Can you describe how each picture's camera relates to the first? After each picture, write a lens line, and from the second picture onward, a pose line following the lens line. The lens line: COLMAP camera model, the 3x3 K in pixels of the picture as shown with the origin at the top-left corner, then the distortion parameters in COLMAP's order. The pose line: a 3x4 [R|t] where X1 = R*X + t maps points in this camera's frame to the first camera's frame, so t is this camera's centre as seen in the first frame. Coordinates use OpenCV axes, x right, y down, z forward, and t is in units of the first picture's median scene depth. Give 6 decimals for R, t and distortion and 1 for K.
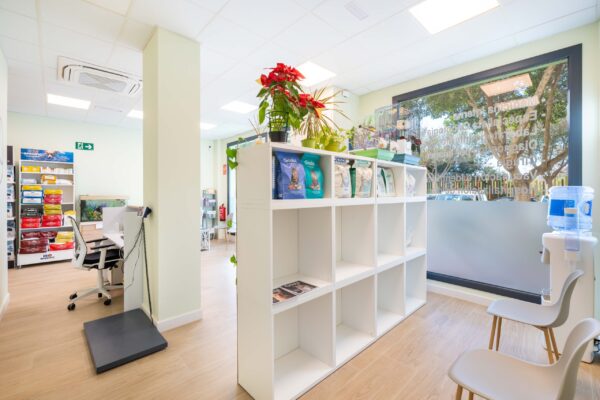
lens RADIAL K [[263.9, 0, 299.8], [0, 263.9, 192.5], [0, 0, 1]] dist [-0.000215, -0.000173]
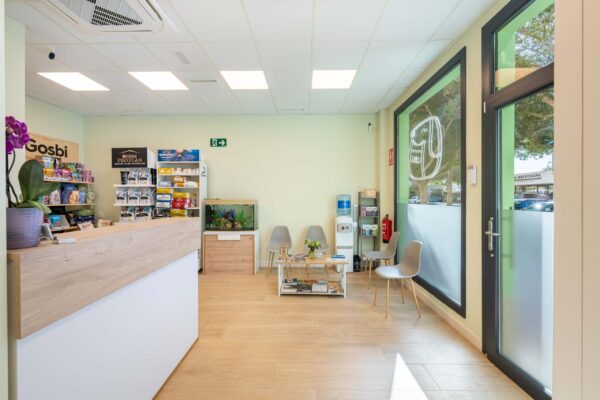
lens RADIAL K [[263.9, 0, 299.8], [0, 263.9, 192.5], [0, 0, 1]] dist [-0.000215, -0.000173]
pose [[0.710597, -0.010739, -0.703517, -0.017623], [0.002950, 0.999920, -0.012285, 0.000545], [0.703593, 0.006654, 0.710572, 0.622976]]
